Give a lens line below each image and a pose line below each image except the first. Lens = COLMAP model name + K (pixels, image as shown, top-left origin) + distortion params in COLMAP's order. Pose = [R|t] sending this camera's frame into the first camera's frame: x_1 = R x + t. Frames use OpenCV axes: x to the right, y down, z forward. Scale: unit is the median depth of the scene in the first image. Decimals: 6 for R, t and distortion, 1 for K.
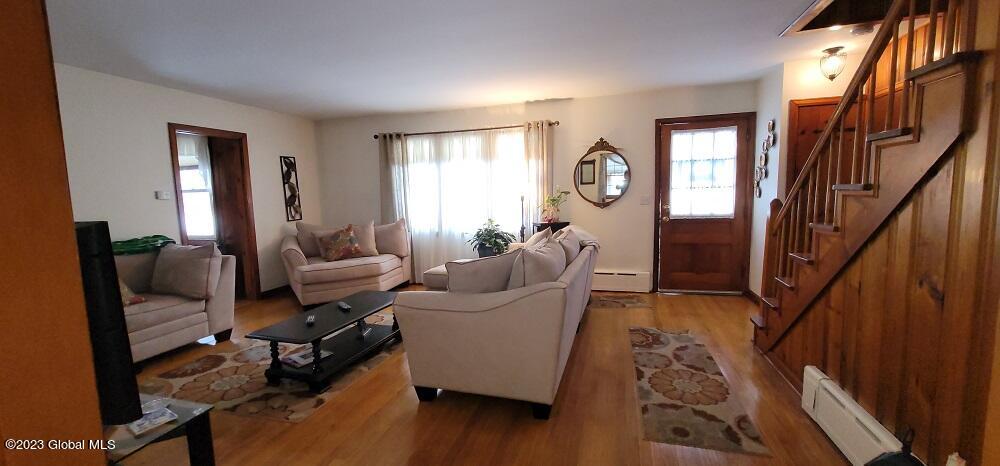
lens RADIAL K [[405.5, 0, 496.1], [0, 405.5, 235.8], [0, 0, 1]] dist [0.000511, -0.000079]
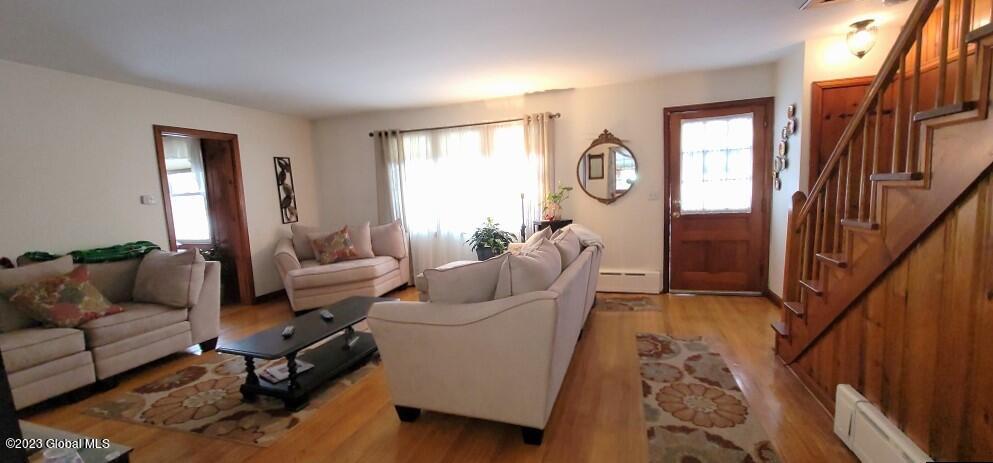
lens RADIAL K [[405.6, 0, 491.6], [0, 405.6, 234.2], [0, 0, 1]] dist [-0.000272, 0.000096]
pose [[0.999126, -0.015516, -0.038818, 0.039728], [0.015664, 0.999871, 0.003525, -0.009181], [0.038758, -0.004130, 0.999240, 0.068405]]
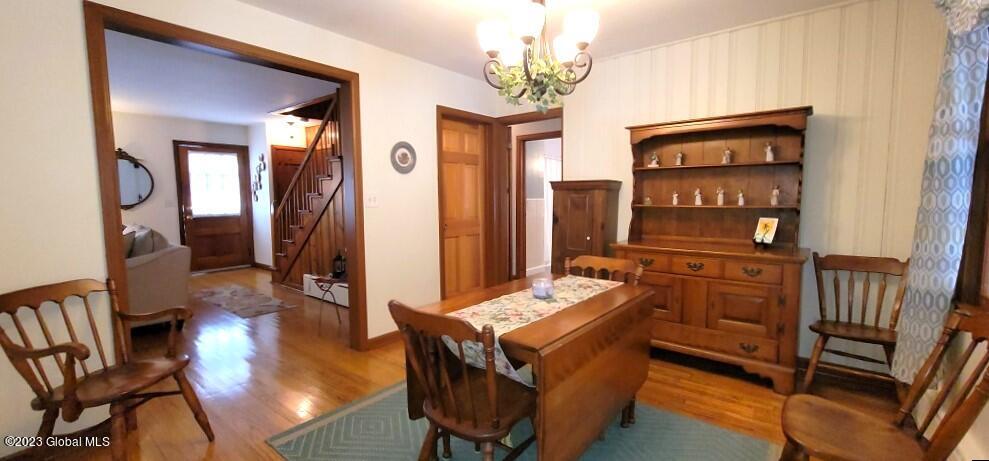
lens RADIAL K [[401.0, 0, 490.6], [0, 401.0, 233.3], [0, 0, 1]] dist [0.000511, -0.000079]
pose [[0.376337, -0.063578, 0.924299, -0.560040], [0.091045, 0.995352, 0.031395, 0.076865], [-0.921998, 0.072338, 0.380377, -0.514926]]
